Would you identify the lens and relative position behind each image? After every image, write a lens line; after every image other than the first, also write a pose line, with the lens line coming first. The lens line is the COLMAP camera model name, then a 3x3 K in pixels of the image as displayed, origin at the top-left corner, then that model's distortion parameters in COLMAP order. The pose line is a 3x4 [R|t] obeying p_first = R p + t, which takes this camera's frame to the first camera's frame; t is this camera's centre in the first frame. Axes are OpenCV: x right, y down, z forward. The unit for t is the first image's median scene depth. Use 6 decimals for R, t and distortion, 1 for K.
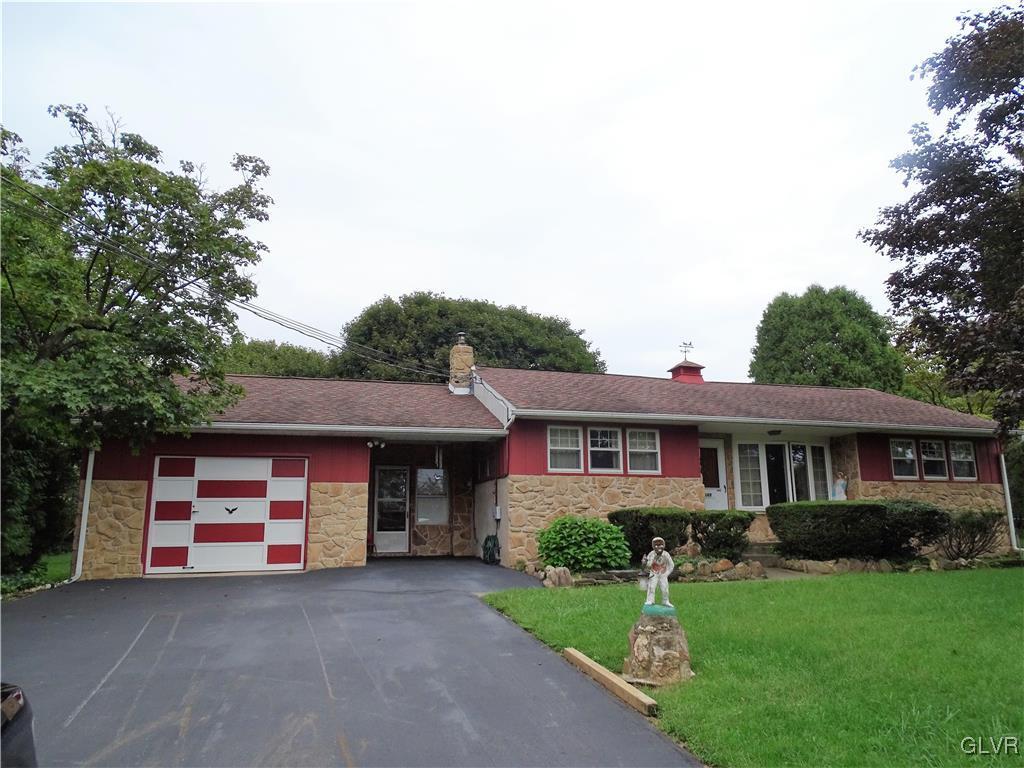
lens RADIAL K [[728.6, 0, 516.3], [0, 728.6, 386.3], [0, 0, 1]] dist [0.002180, -0.001843]
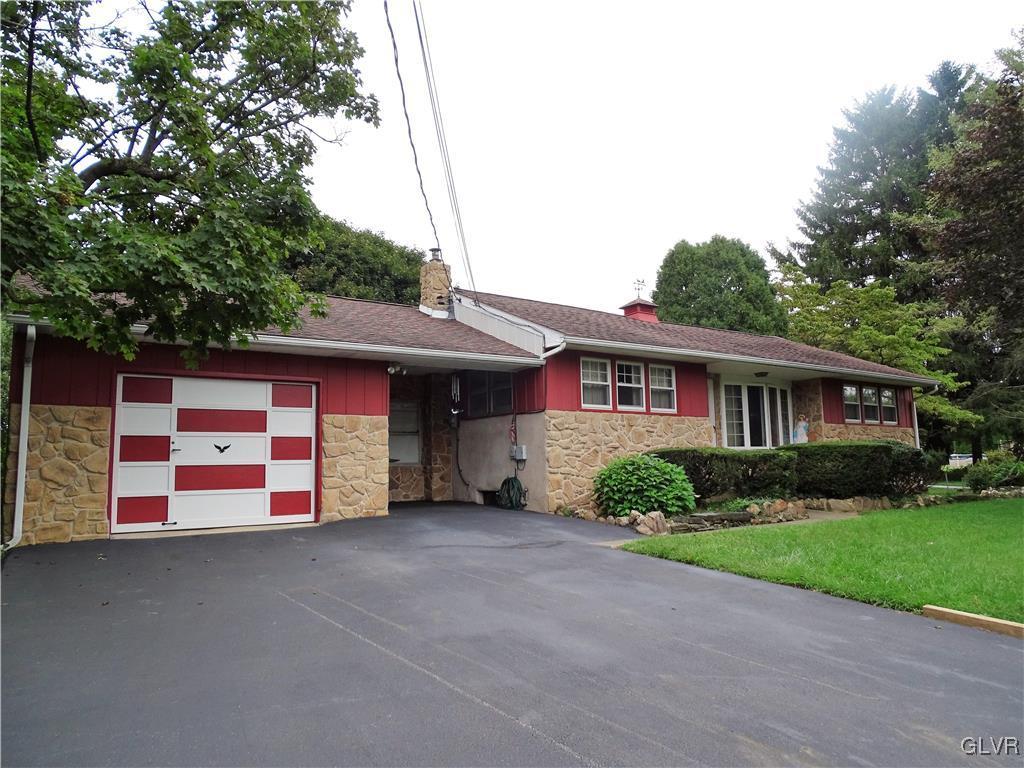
lens RADIAL K [[728.6, 0, 516.3], [0, 728.6, 386.3], [0, 0, 1]] dist [0.002180, -0.001843]
pose [[0.948542, 0.030991, 0.315130, -0.327244], [-0.055795, 0.995986, 0.069995, 0.032889], [-0.311696, -0.083976, 0.946464, 0.175697]]
